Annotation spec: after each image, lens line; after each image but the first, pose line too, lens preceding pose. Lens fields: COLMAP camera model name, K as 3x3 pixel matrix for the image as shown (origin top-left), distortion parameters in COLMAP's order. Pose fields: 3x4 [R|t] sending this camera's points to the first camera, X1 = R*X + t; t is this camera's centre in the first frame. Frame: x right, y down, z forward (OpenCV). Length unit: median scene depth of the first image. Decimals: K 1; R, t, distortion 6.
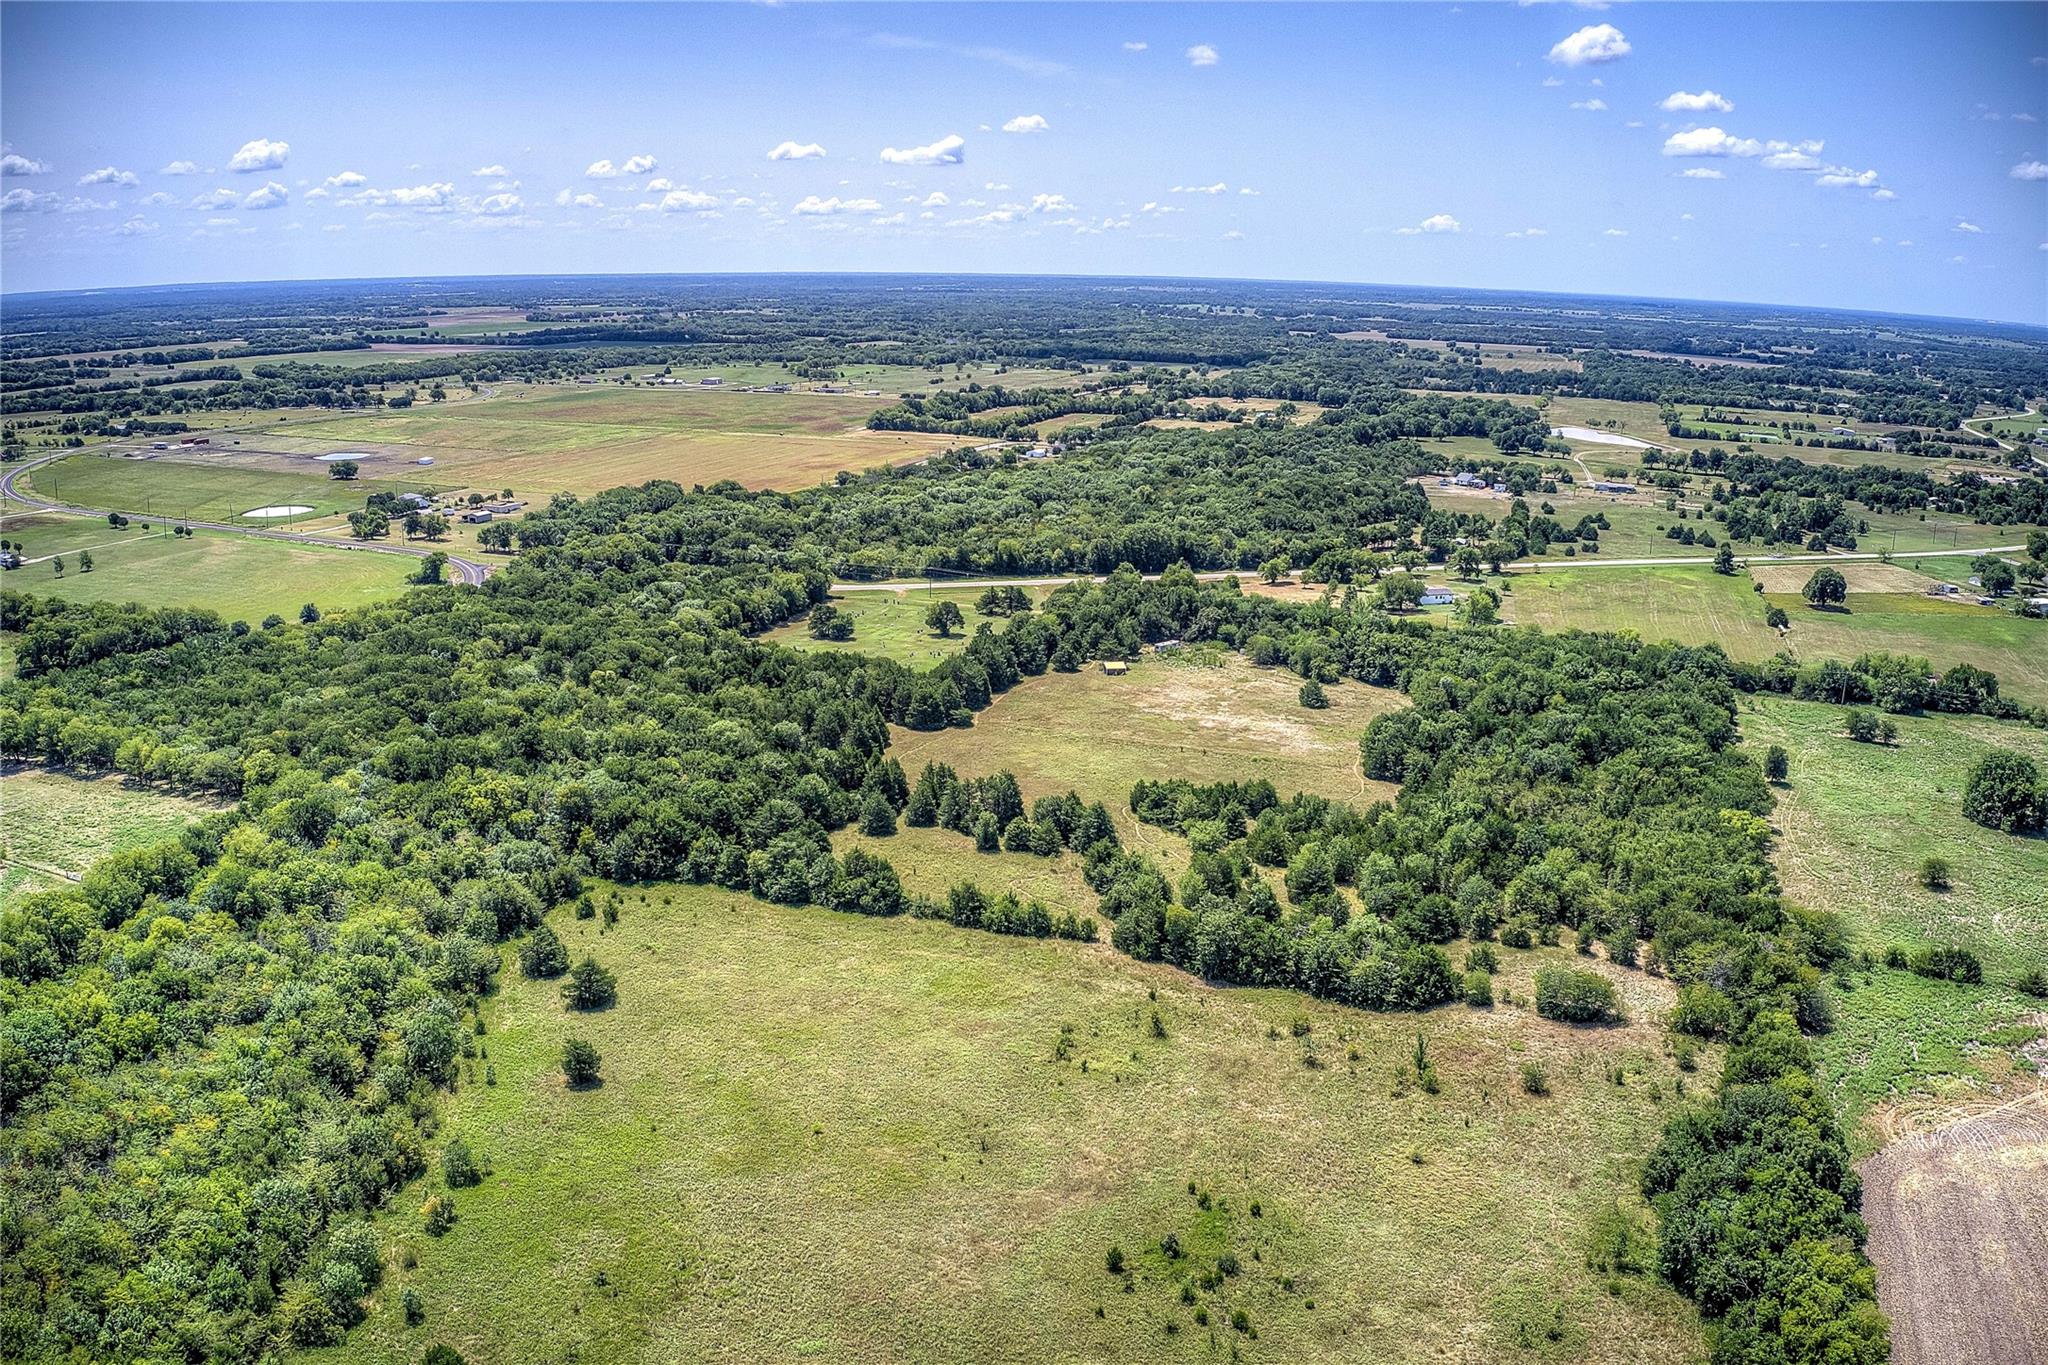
lens RADIAL K [[1600.9, 0, 1003.4], [0, 1600.9, 671.3], [0, 0, 1]] dist [-0.188306, 0.031952]
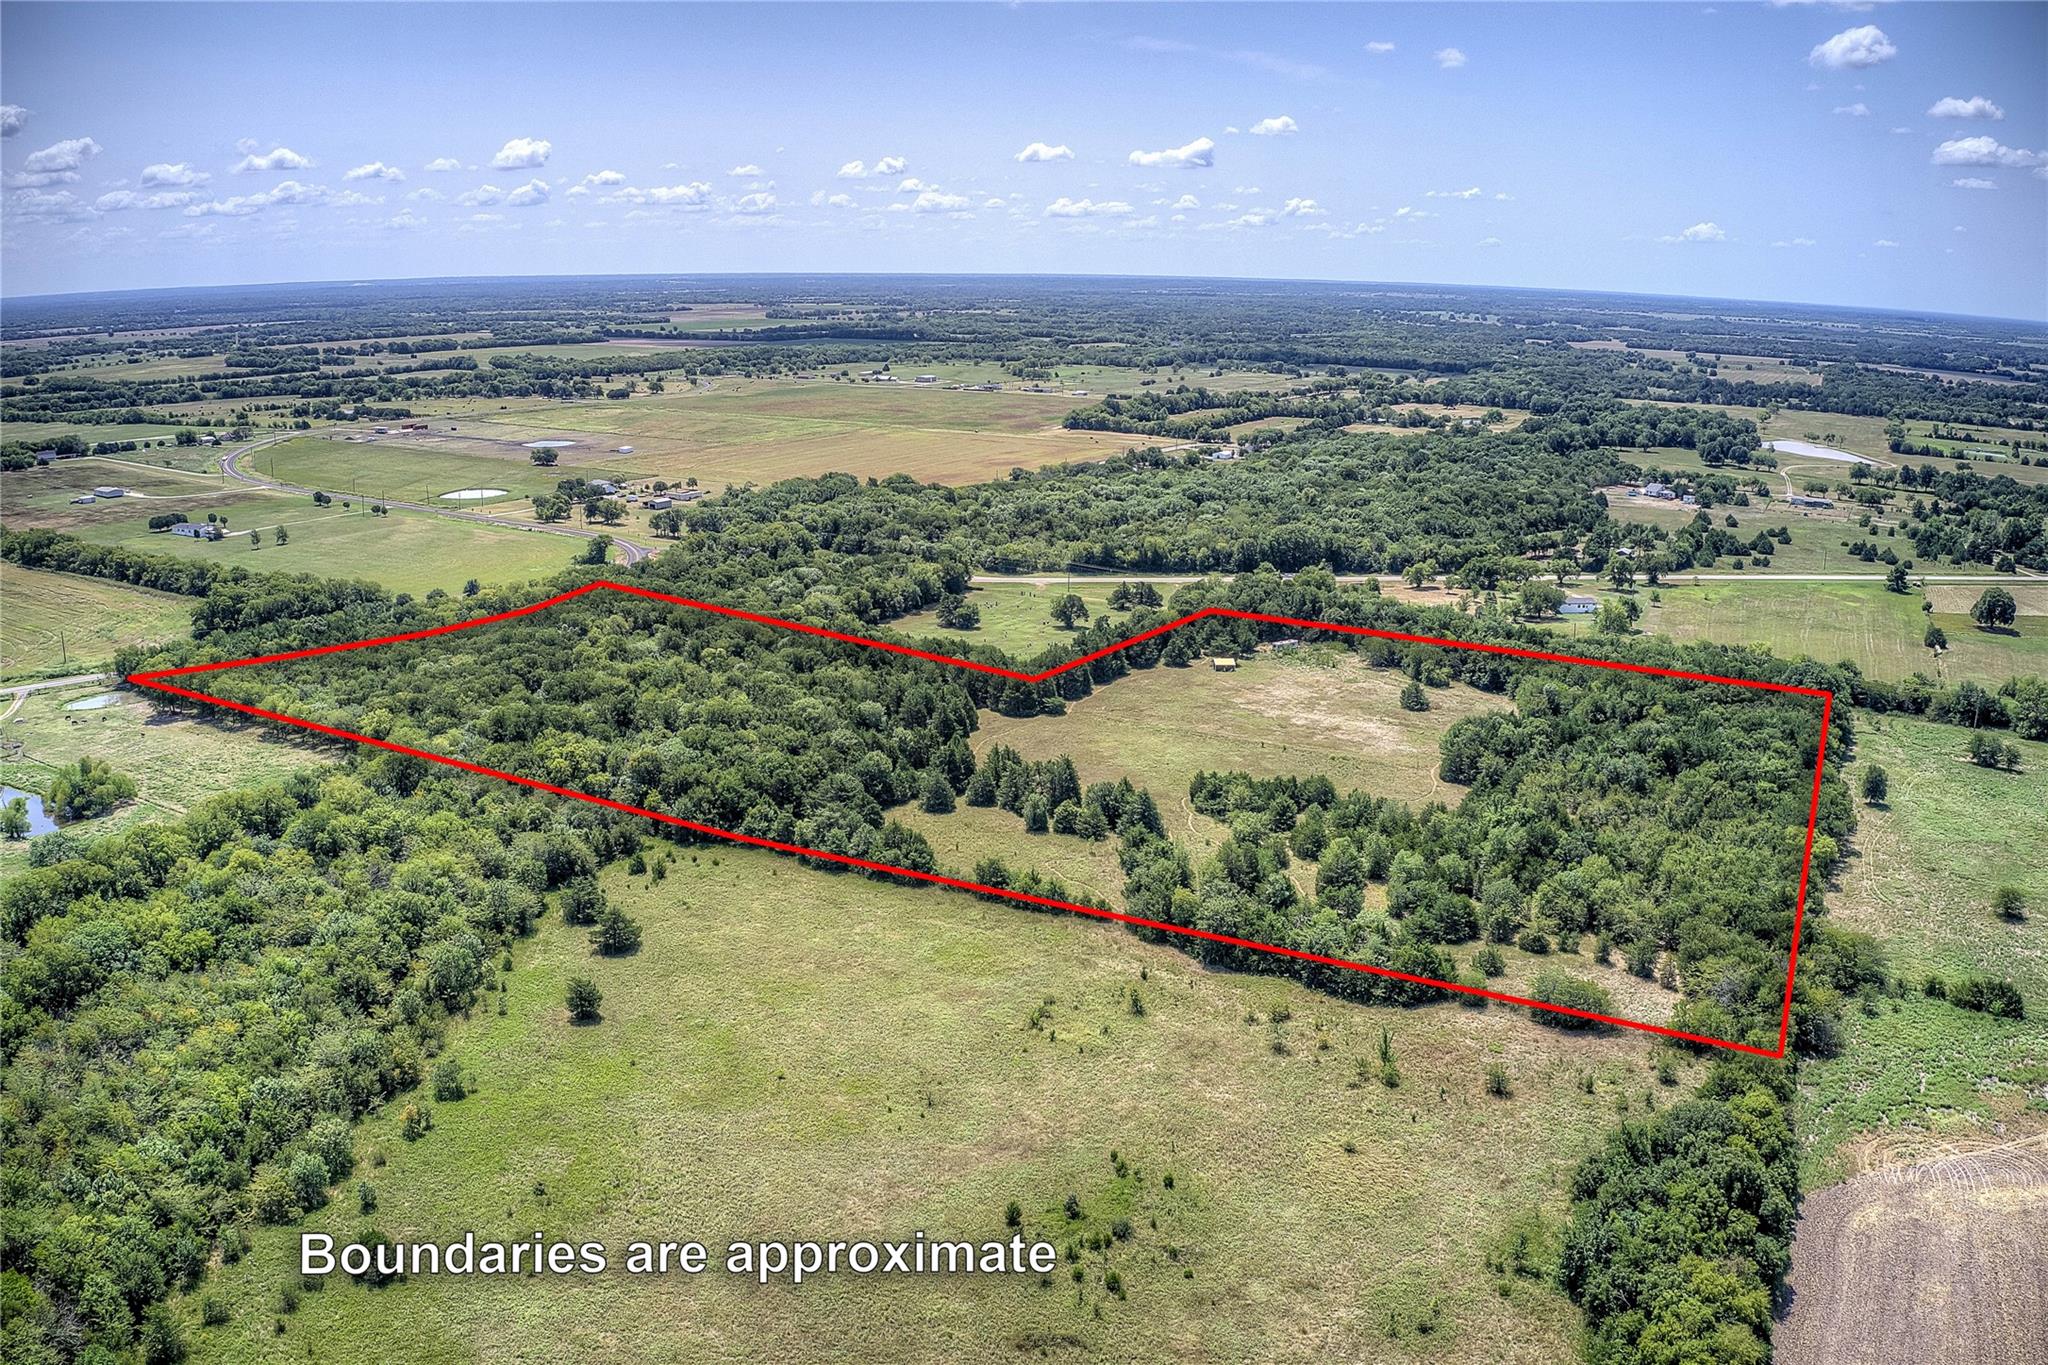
lens RADIAL K [[1600.9, 0, 1002.1], [0, 1600.9, 674.6], [0, 0, 1]] dist [-0.188306, 0.031952]
pose [[0.987974, 0.034865, -0.150639, 0.053621], [-0.034805, 0.999390, 0.003034, 0.004060], [0.150652, 0.002245, 0.988584, -0.008339]]
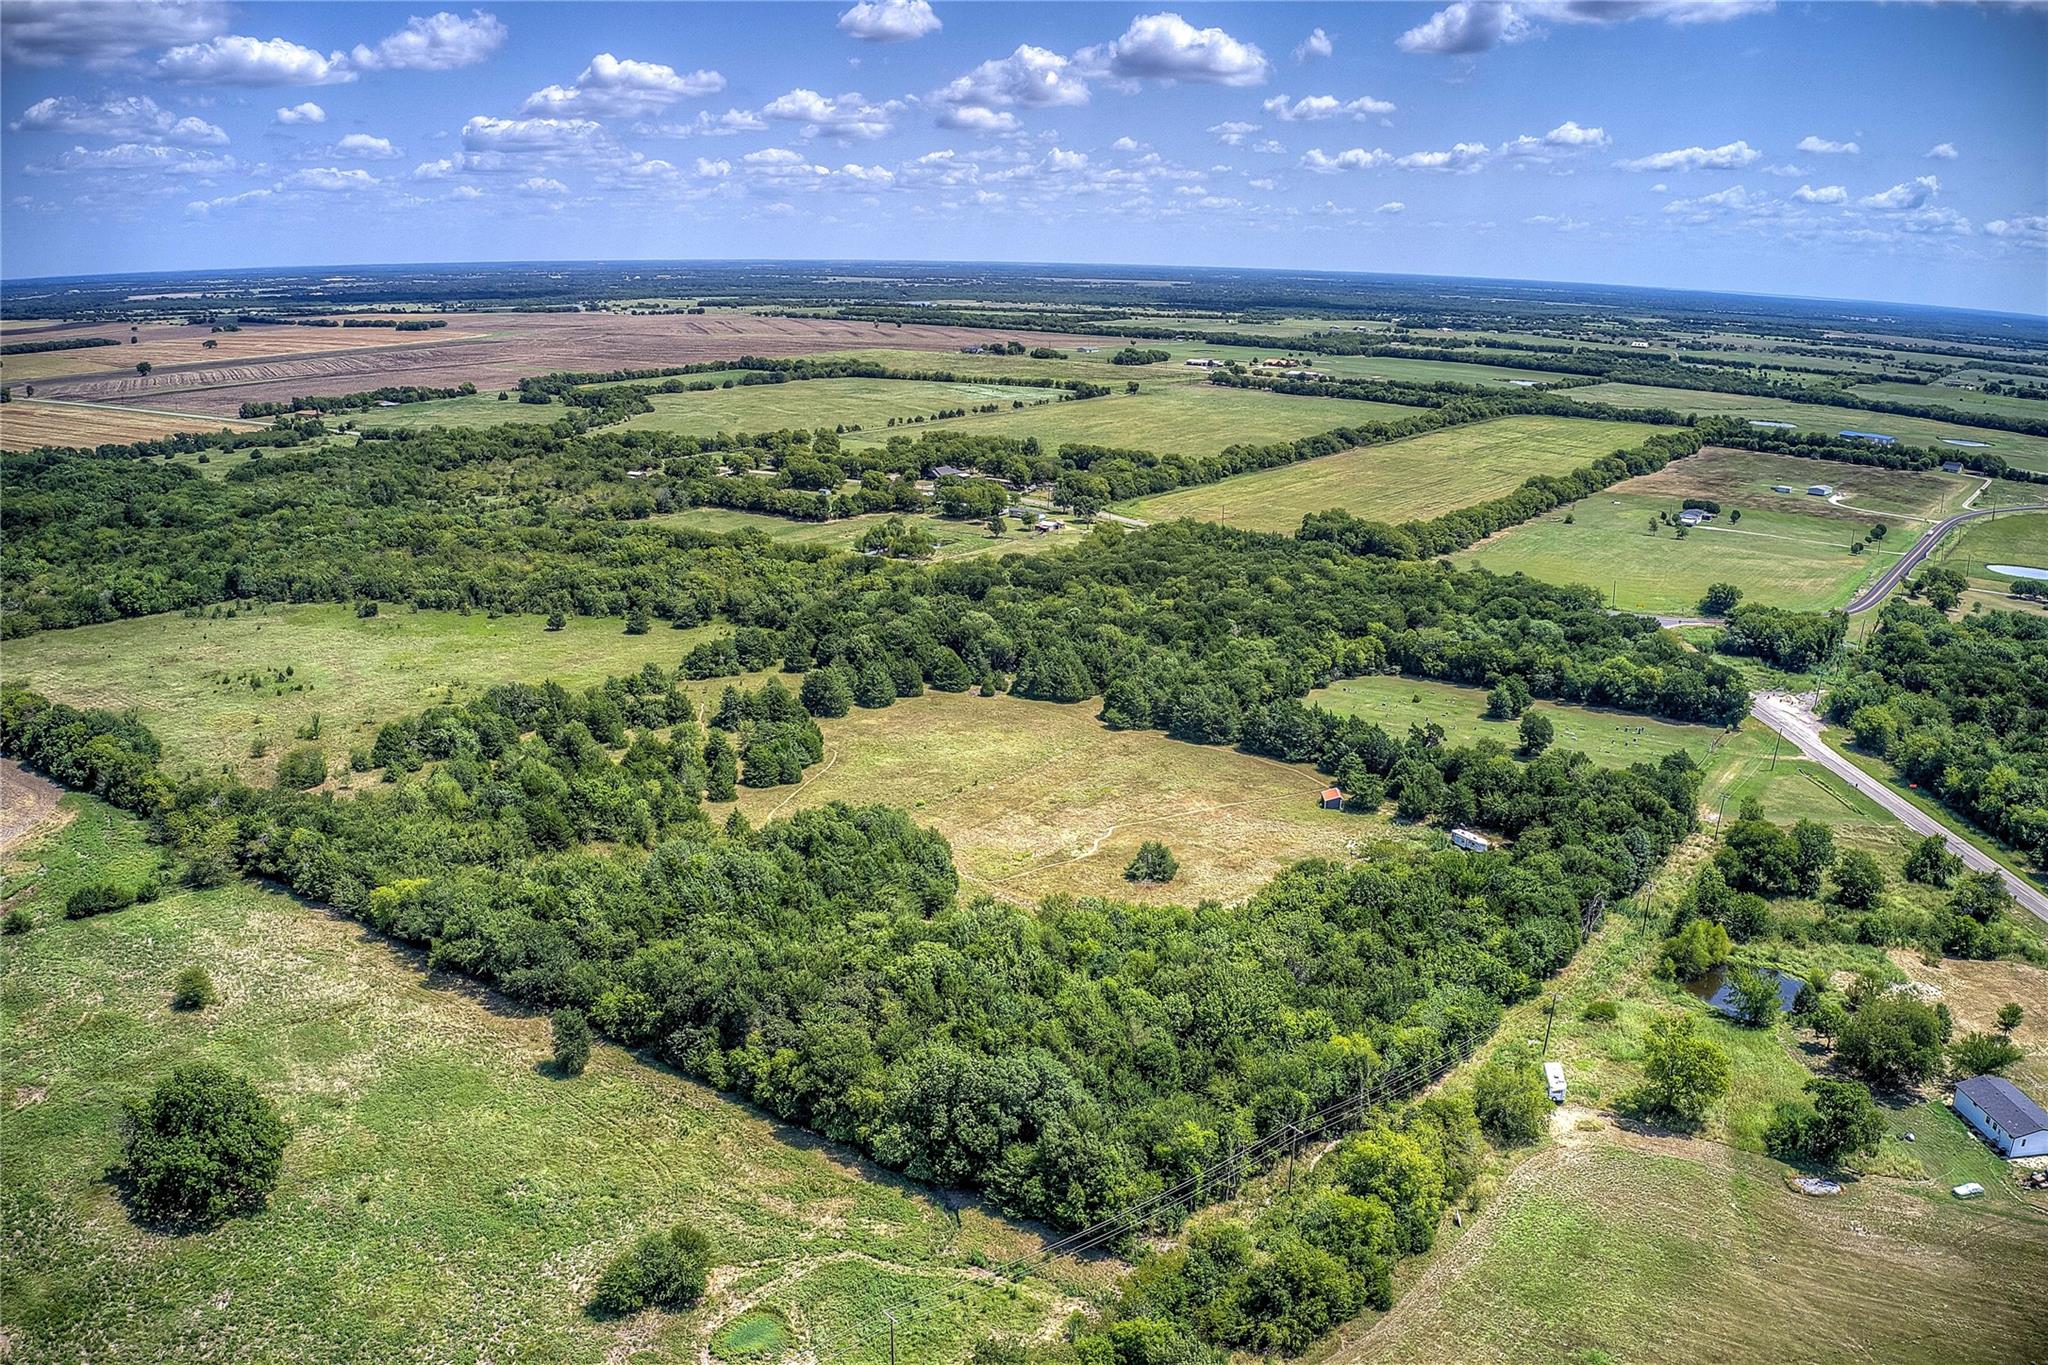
lens RADIAL K [[1600.9, 0, 1029.7], [0, 1600.9, 678.2], [0, 0, 1]] dist [-0.188306, 0.031952]
pose [[-0.241033, 0.235718, -0.941456, 0.519425], [-0.261016, 0.918571, 0.296814, -0.156448], [0.934759, 0.317277, -0.159879, 0.627178]]
